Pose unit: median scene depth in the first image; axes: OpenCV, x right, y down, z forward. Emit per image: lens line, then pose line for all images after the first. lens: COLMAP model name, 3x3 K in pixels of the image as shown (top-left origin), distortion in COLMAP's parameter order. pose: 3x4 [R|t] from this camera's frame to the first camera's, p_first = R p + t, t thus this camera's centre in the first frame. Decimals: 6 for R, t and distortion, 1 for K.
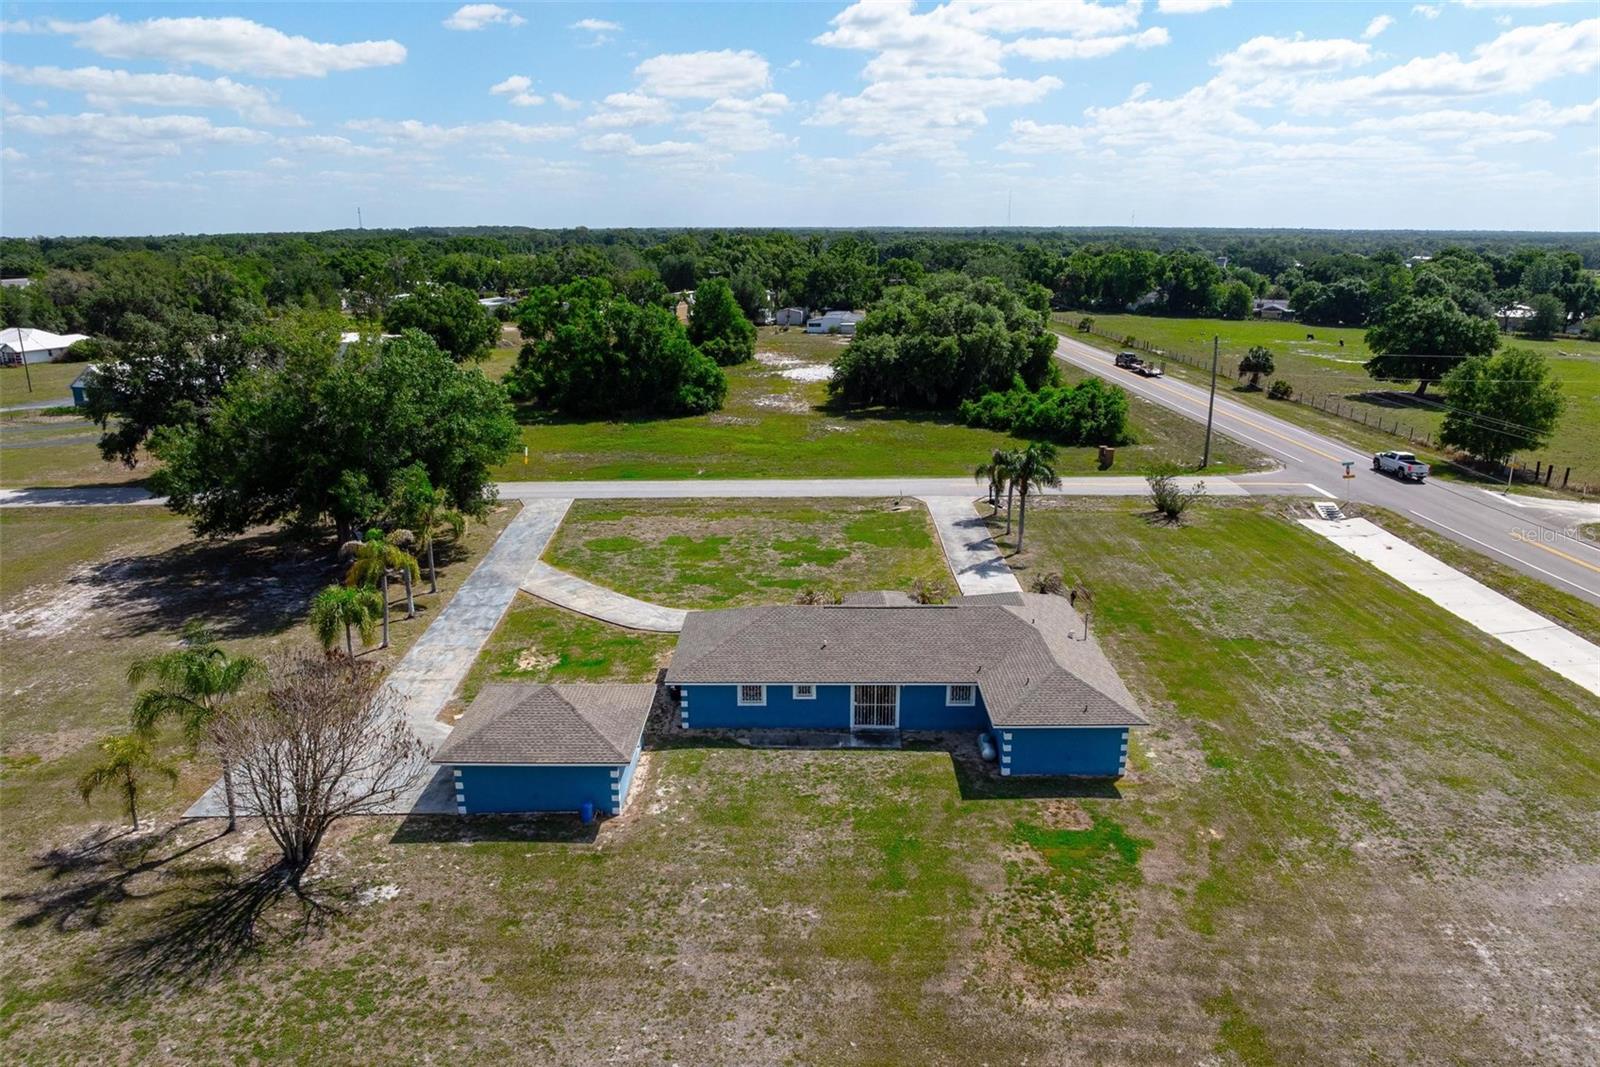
lens RADIAL K [[1125.7, 0, 794.3], [0, 1125.7, 631.1], [0, 0, 1]] dist [-0.037733, 0.004931]
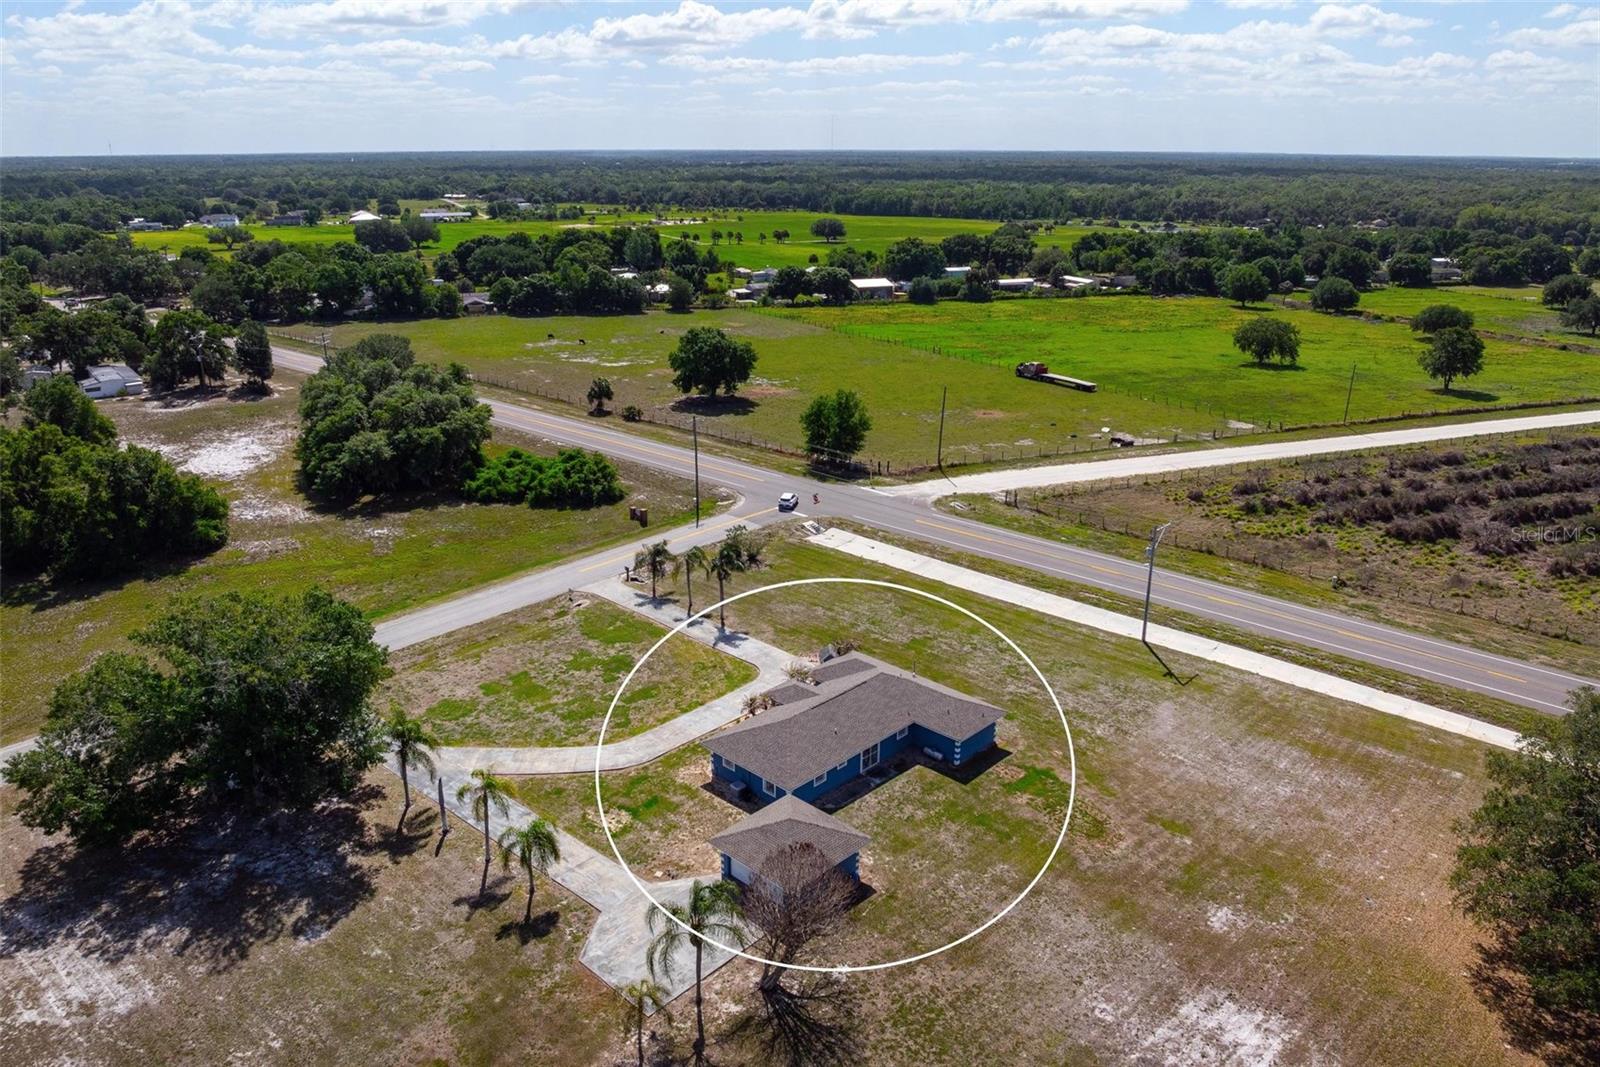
lens RADIAL K [[1085.3, 0, 796.3], [0, 1085.3, 667.1], [0, 0, 1]] dist [-0.019429, 0.002362]
pose [[0.684083, -0.313248, 0.658715, -0.464025], [0.243824, 0.949342, 0.198240, -0.183344], [-0.687445, 0.024998, 0.725806, -0.043591]]
